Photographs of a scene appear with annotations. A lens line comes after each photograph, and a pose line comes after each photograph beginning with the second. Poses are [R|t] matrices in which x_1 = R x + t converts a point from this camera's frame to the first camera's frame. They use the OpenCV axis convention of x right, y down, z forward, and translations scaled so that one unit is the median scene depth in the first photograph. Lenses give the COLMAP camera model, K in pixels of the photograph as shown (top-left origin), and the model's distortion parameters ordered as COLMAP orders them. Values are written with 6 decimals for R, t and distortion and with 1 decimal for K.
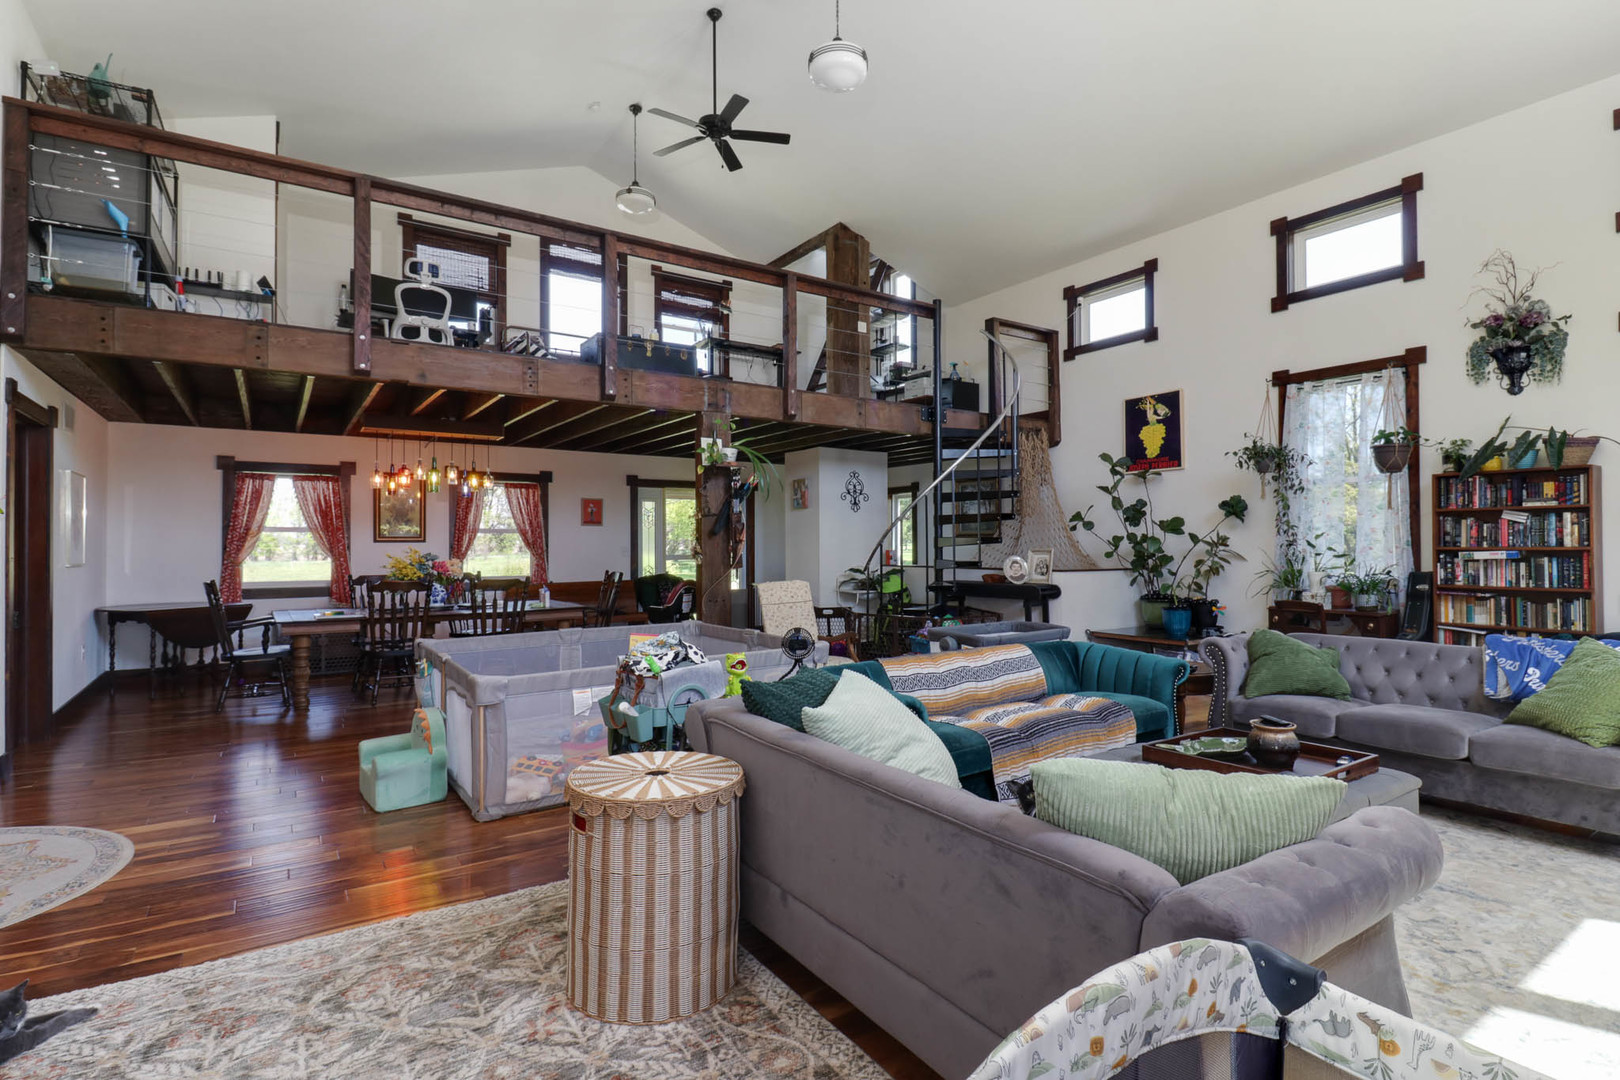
lens RADIAL K [[817.9, 0, 806.3], [0, 817.9, 539.9], [0, 0, 1]] dist [0.003645, -0.000298]
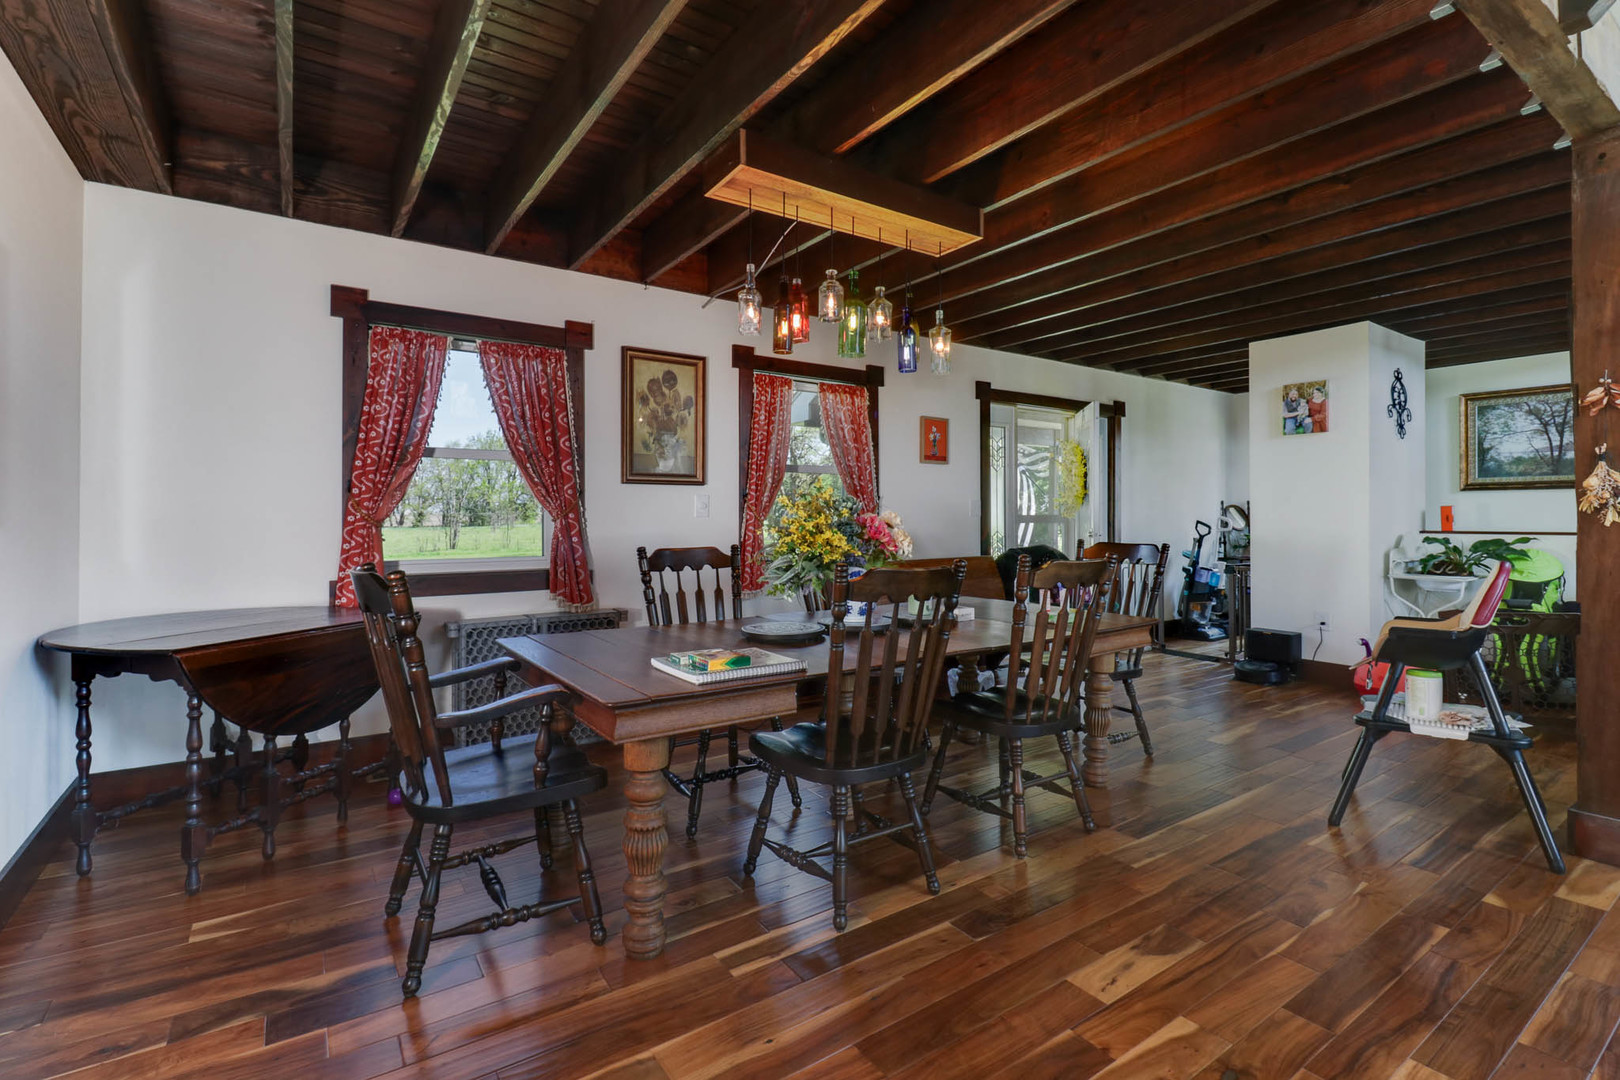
lens RADIAL K [[760.3, 0, 805.2], [0, 760.3, 517.2], [0, 0, 1]] dist [0.009730, -0.005627]
pose [[0.999997, 0.001994, 0.001011, -0.436807], [-0.002002, 0.999970, 0.007501, 0.021419], [-0.000997, -0.007503, 0.999971, 0.550076]]
